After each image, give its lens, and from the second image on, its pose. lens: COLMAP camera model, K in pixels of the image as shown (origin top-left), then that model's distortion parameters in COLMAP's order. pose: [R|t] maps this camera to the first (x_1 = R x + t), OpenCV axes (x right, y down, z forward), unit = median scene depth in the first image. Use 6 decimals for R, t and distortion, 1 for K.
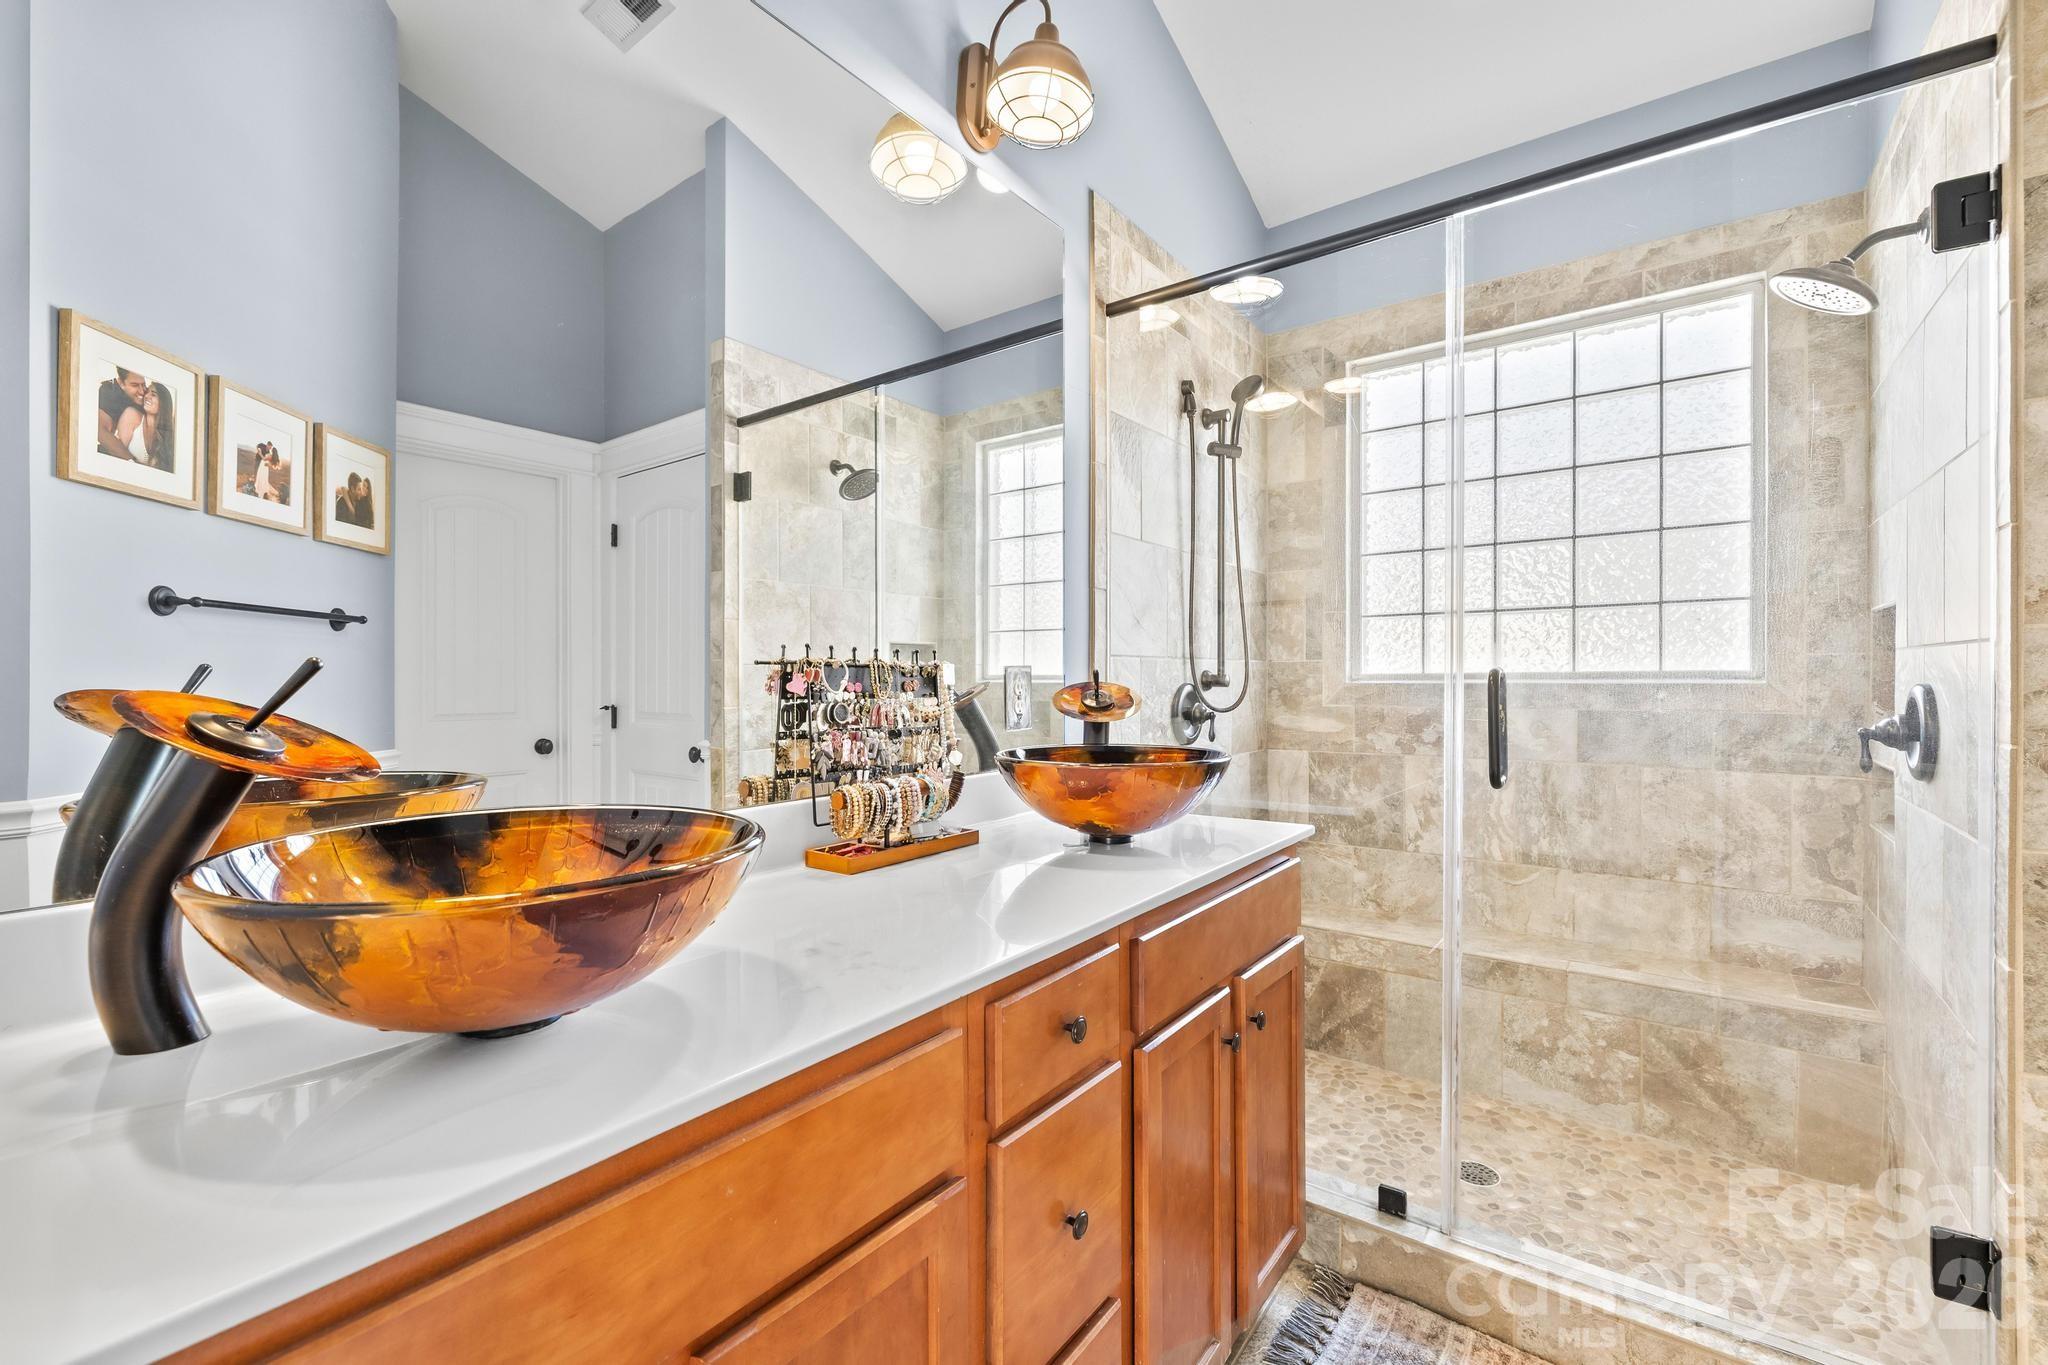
lens RADIAL K [[870.7, 0, 998.2], [0, 870.7, 675.4], [0, 0, 1]] dist [-0.002358, -0.000452]
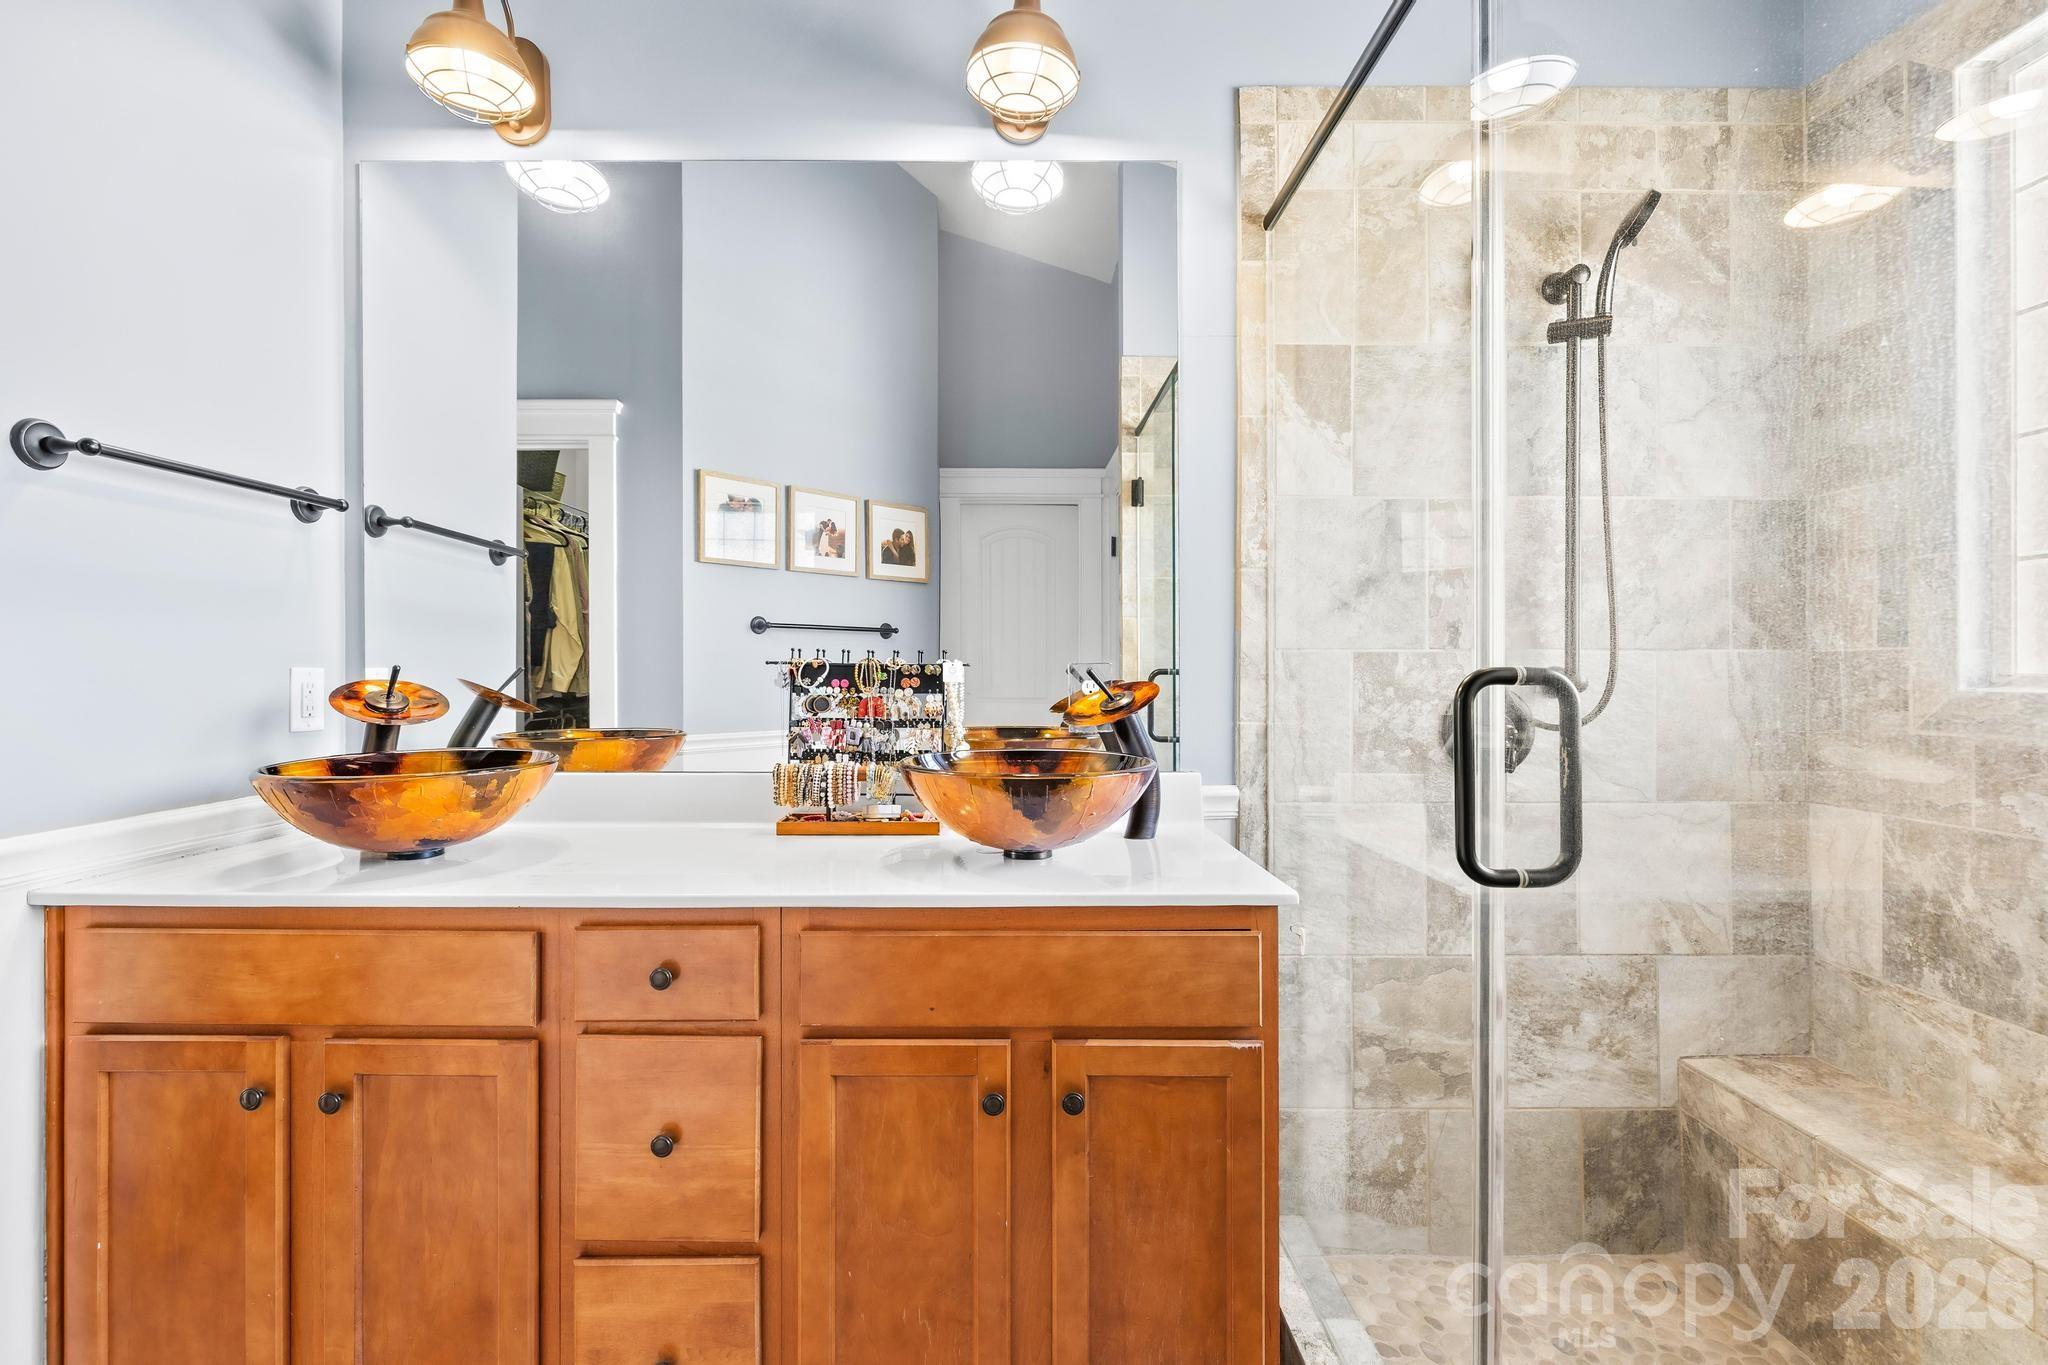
lens RADIAL K [[870.7, 0, 994.5], [0, 870.7, 666.4], [0, 0, 1]] dist [-0.002358, -0.000452]
pose [[0.602392, 0.002031, -0.798198, 0.510971], [-0.001511, 0.999998, 0.001405, -0.006551], [0.798199, 0.000360, 0.602394, 0.257224]]
